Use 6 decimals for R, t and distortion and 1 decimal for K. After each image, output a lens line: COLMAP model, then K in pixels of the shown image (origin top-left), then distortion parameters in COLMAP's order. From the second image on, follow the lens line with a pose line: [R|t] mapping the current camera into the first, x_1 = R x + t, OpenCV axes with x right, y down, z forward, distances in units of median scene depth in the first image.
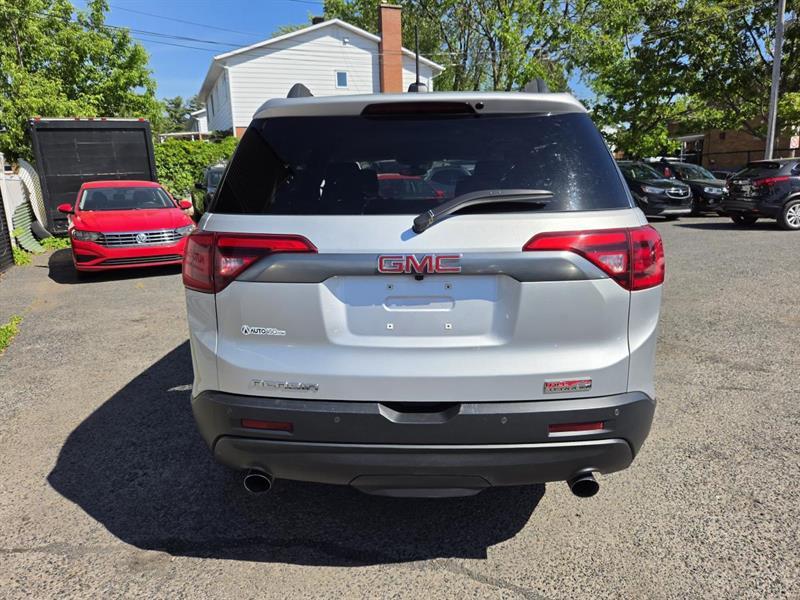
lens RADIAL K [[544.8, 0, 397.1], [0, 544.8, 304.4], [0, 0, 1]] dist [0.021951, -0.020751]
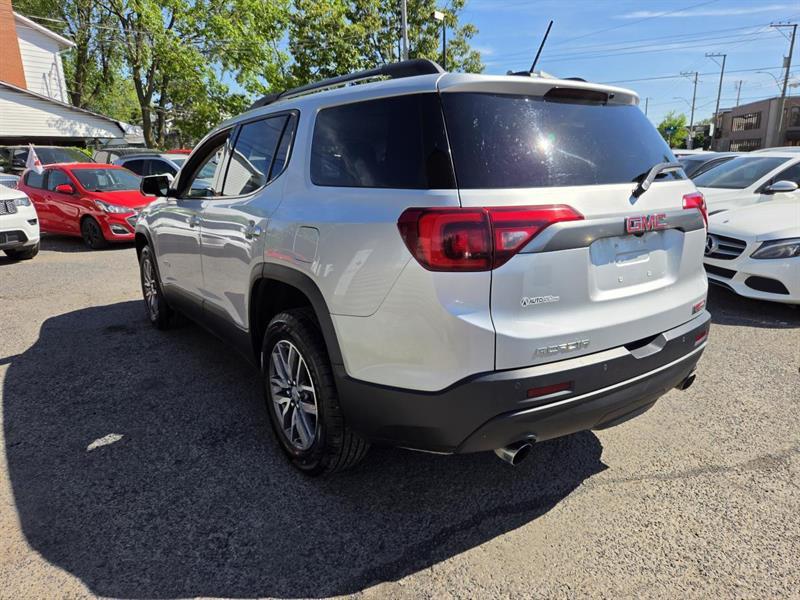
lens RADIAL K [[544.8, 0, 401.6], [0, 544.8, 292.5], [0, 0, 1]] dist [0.021951, -0.020751]
pose [[0.790753, -0.132593, 0.597602, -1.053127], [0.139672, 0.989588, 0.034749, -0.036528], [-0.595987, 0.055991, 0.801039, 0.321312]]
